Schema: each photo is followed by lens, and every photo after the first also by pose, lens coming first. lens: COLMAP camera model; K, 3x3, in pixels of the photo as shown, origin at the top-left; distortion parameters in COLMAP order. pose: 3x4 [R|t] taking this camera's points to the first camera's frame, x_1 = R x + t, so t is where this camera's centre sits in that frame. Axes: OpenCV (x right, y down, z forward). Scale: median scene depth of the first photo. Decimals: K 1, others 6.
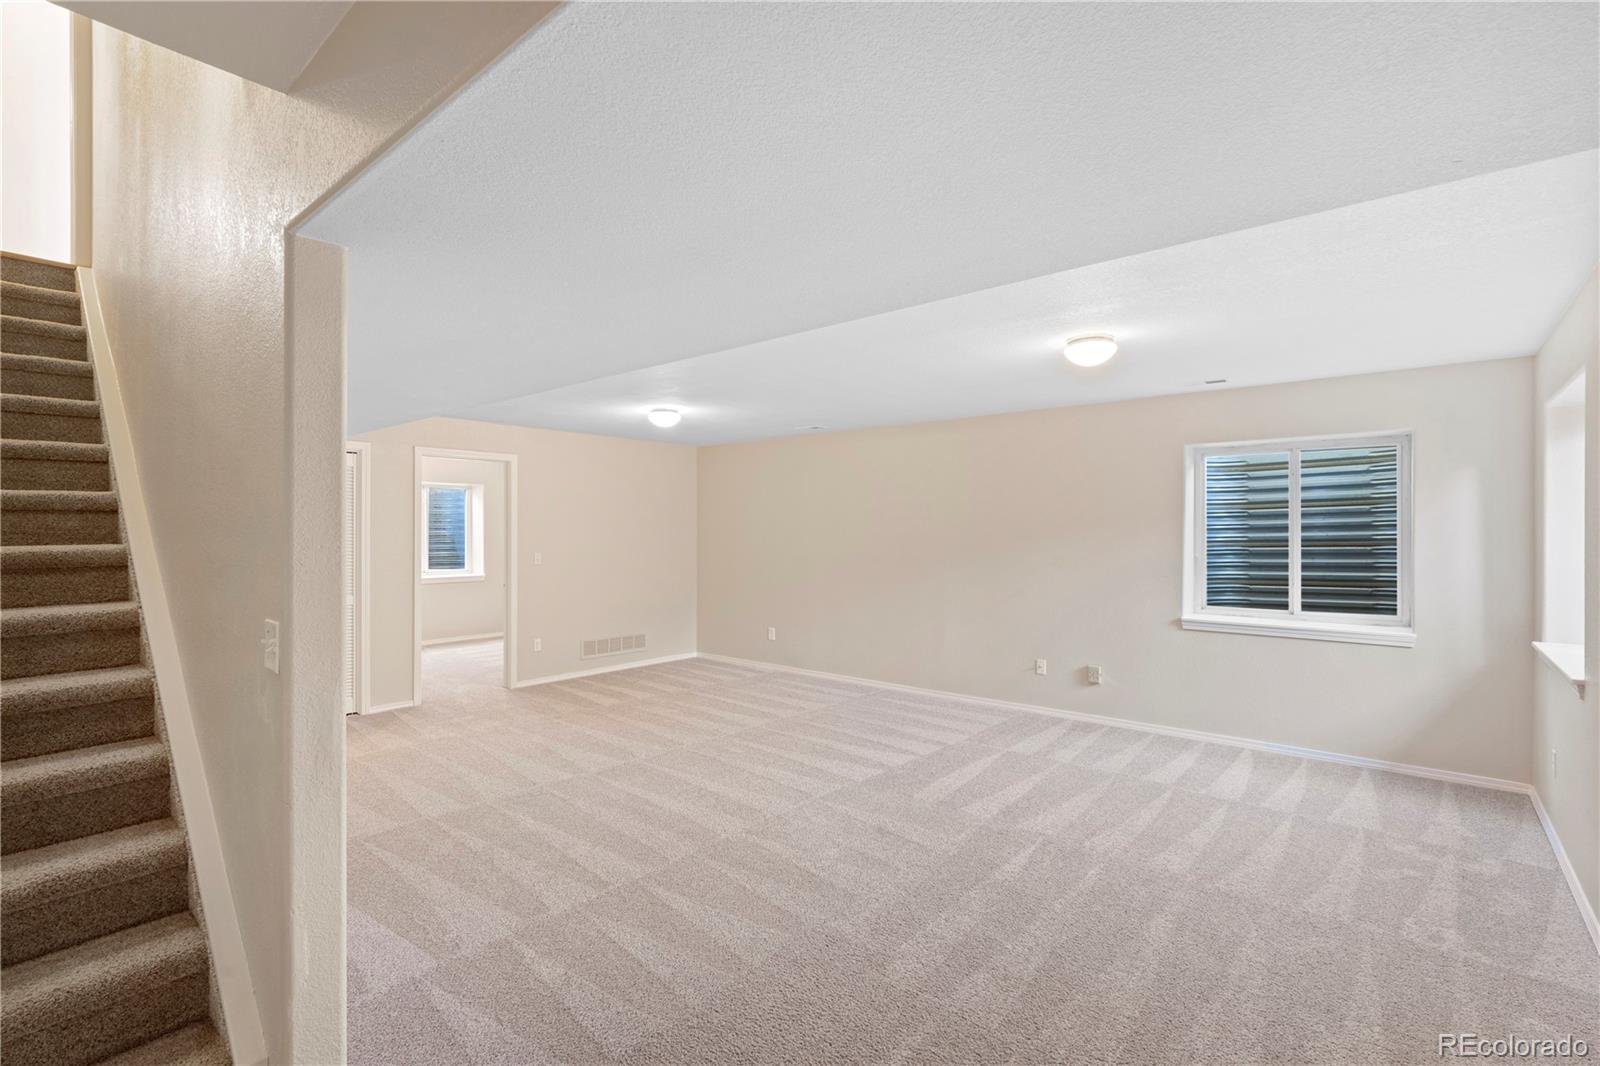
lens RADIAL K [[735.4, 0, 800.9], [0, 735.4, 543.5], [0, 0, 1]] dist [-0.001549, 0.000339]
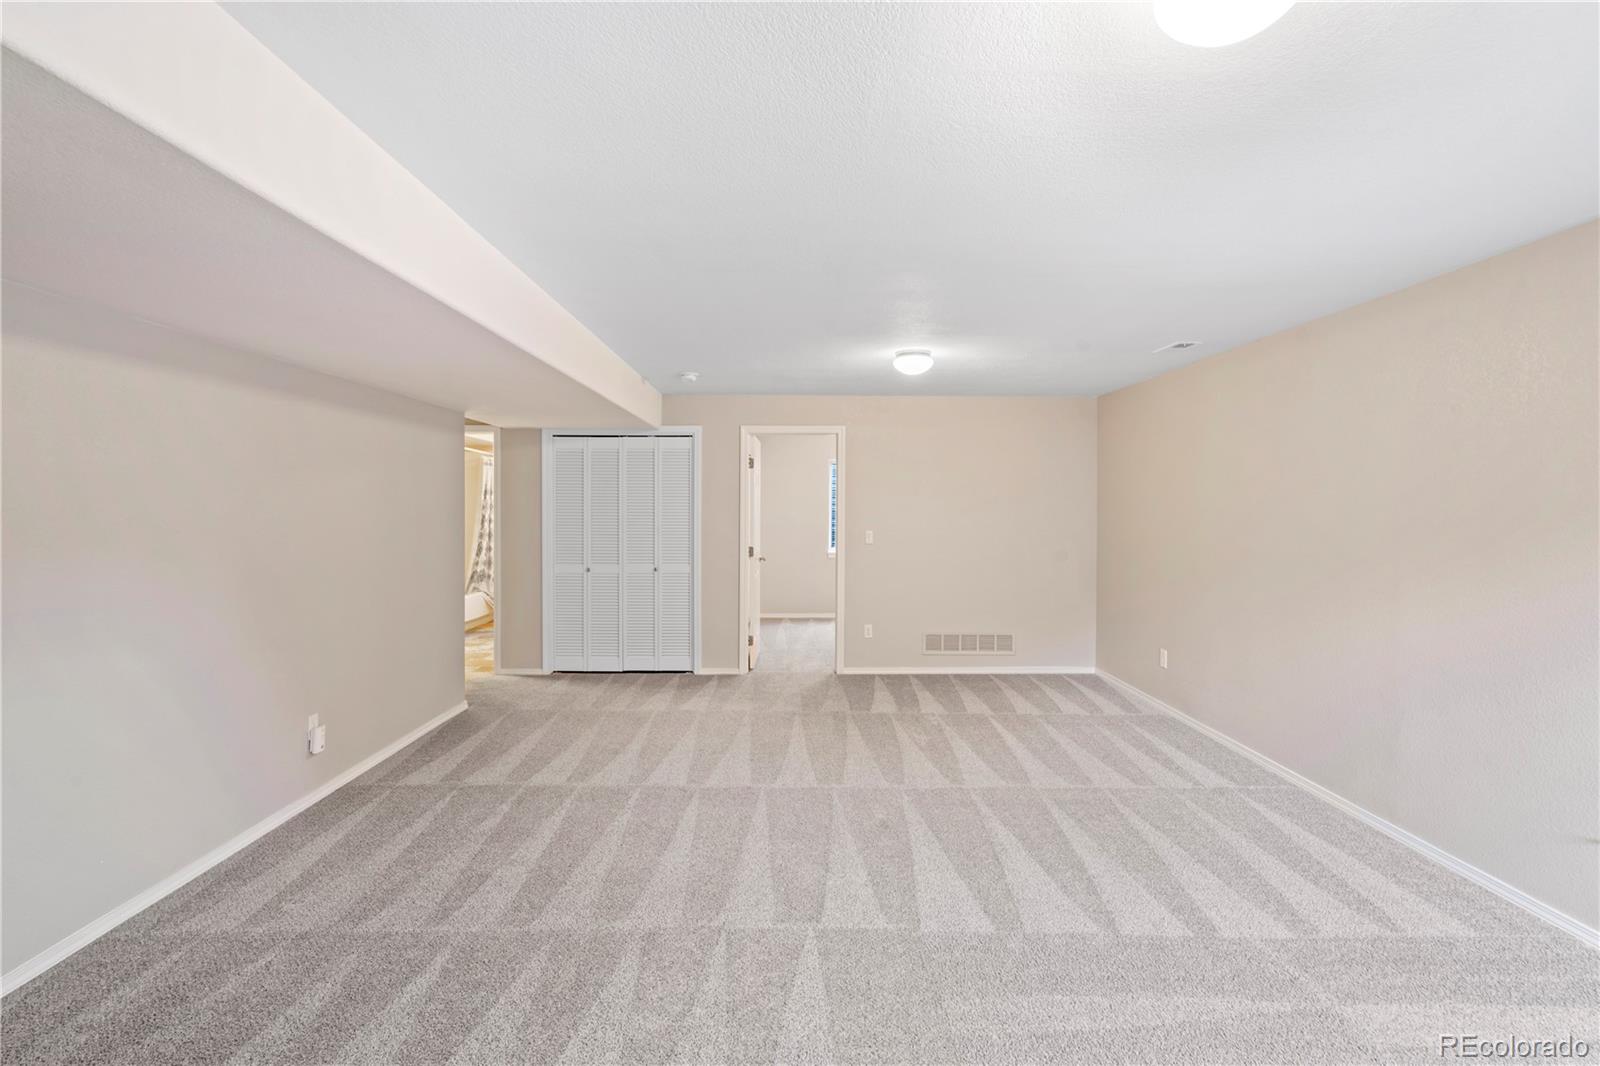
lens RADIAL K [[735.4, 0, 800.9], [0, 735.4, 543.5], [0, 0, 1]] dist [-0.001549, 0.000339]
pose [[0.652461, 0.039933, -0.756769, 0.363425], [-0.013892, 0.999073, 0.040741, -0.011445], [0.757695, -0.016069, 0.652411, 0.430848]]
